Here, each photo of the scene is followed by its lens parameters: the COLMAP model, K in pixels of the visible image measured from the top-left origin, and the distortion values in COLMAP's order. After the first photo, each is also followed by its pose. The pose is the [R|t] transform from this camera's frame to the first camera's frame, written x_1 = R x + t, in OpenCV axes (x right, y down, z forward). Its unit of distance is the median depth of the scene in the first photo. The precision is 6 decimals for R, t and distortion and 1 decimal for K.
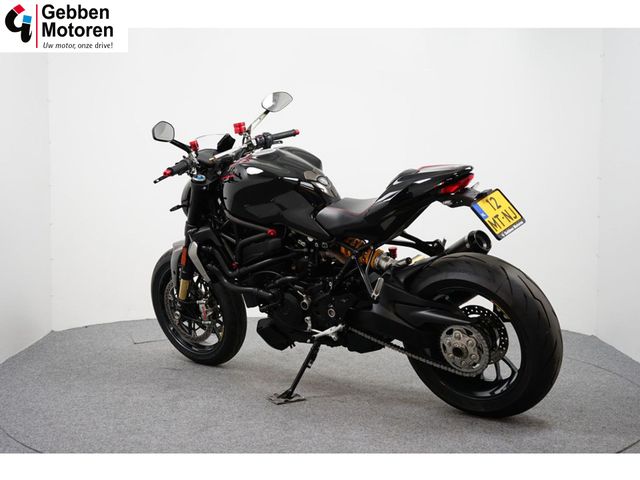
lens RADIAL K [[952.1, 0, 319.9], [0, 952.1, 238.9], [0, 0, 1]] dist [0.016579, 0.000000]
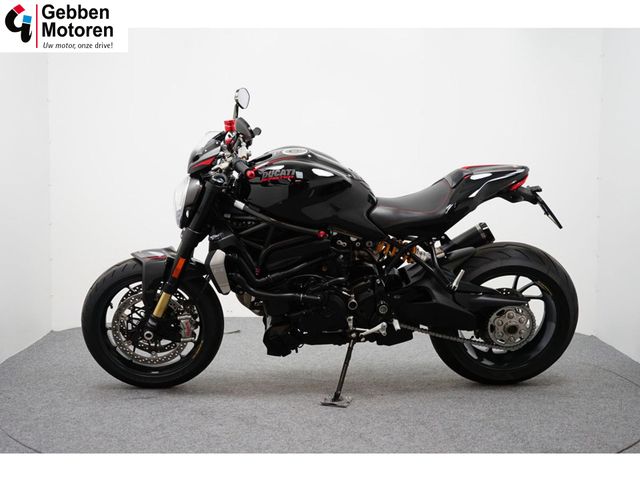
lens RADIAL K [[952.1, 0, 319.9], [0, 952.1, 241.0], [0, 0, 1]] dist [0.016579, 0.000000]
pose [[0.748825, -0.060647, 0.659987, -0.706099], [0.050258, 0.998133, 0.034696, -0.034486], [-0.660860, 0.007189, 0.750475, 0.272554]]
